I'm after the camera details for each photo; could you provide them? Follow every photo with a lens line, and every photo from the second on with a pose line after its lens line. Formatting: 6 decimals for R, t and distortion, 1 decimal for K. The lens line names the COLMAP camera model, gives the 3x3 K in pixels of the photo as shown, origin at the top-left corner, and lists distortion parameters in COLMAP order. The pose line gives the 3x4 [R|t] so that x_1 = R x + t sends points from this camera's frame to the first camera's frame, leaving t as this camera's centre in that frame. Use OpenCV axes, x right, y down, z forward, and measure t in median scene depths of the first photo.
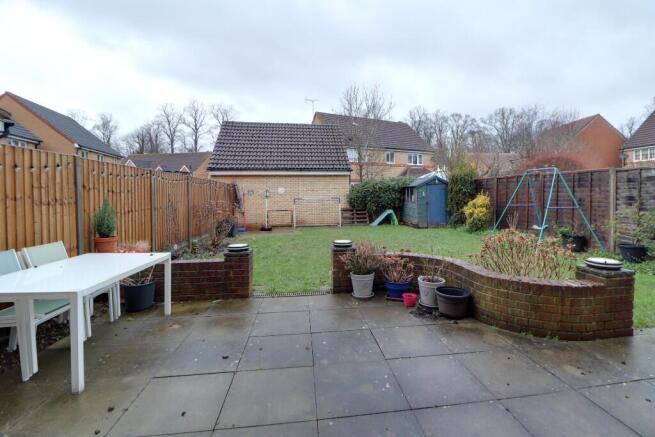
lens RADIAL K [[303.2, 0, 343.5], [0, 303.2, 197.1], [0, 0, 1]] dist [0.001836, -0.011289]
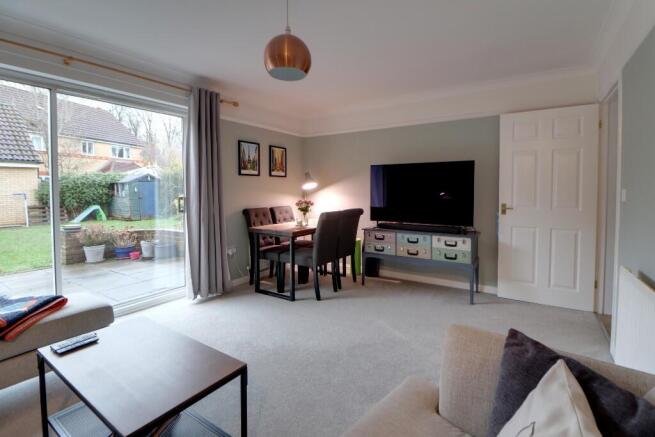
lens RADIAL K [[303.2, 0, 343.5], [0, 303.2, 197.1], [0, 0, 1]] dist [0.001836, -0.011289]
pose [[0.639747, -0.016293, 0.768413, -0.086069], [0.006180, 0.999852, 0.016056, 0.003804], [-0.768561, -0.005523, 0.639753, -0.247015]]
